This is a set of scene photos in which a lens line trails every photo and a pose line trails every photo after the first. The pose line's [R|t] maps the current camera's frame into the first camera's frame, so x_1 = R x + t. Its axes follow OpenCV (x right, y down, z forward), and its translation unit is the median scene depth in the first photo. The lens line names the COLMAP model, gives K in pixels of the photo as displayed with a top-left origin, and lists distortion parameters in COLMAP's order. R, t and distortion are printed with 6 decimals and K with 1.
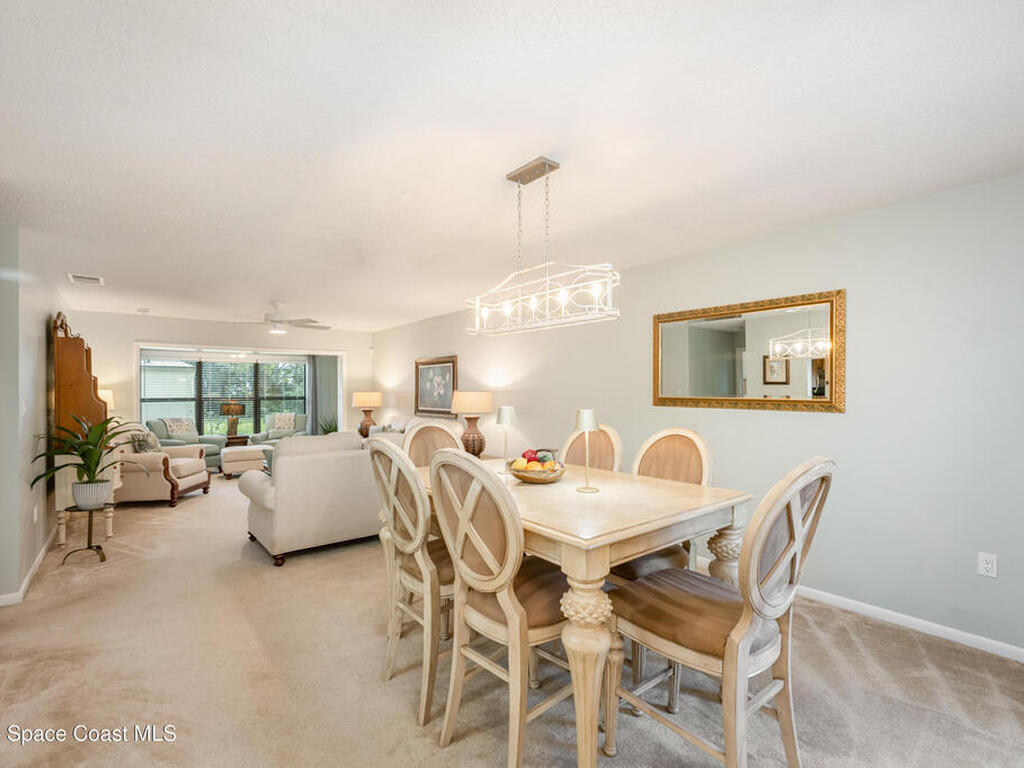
lens RADIAL K [[470.6, 0, 503.1], [0, 470.6, 390.9], [0, 0, 1]] dist [-0.002830, 0.000388]
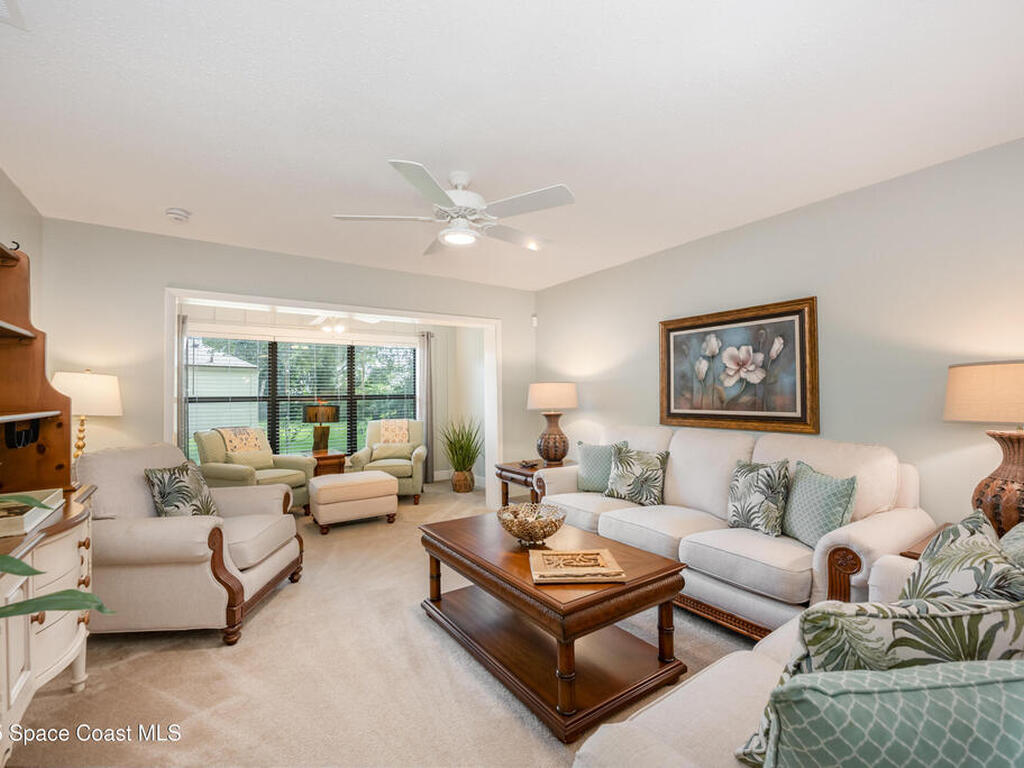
lens RADIAL K [[464.3, 0, 518.6], [0, 464.3, 383.0], [0, 0, 1]] dist [0.000040, -0.000717]
pose [[0.997640, -0.013003, -0.067422, -0.275202], [0.012154, 0.999842, -0.012991, 0.008856], [0.067580, 0.012141, 0.997640, 0.398114]]
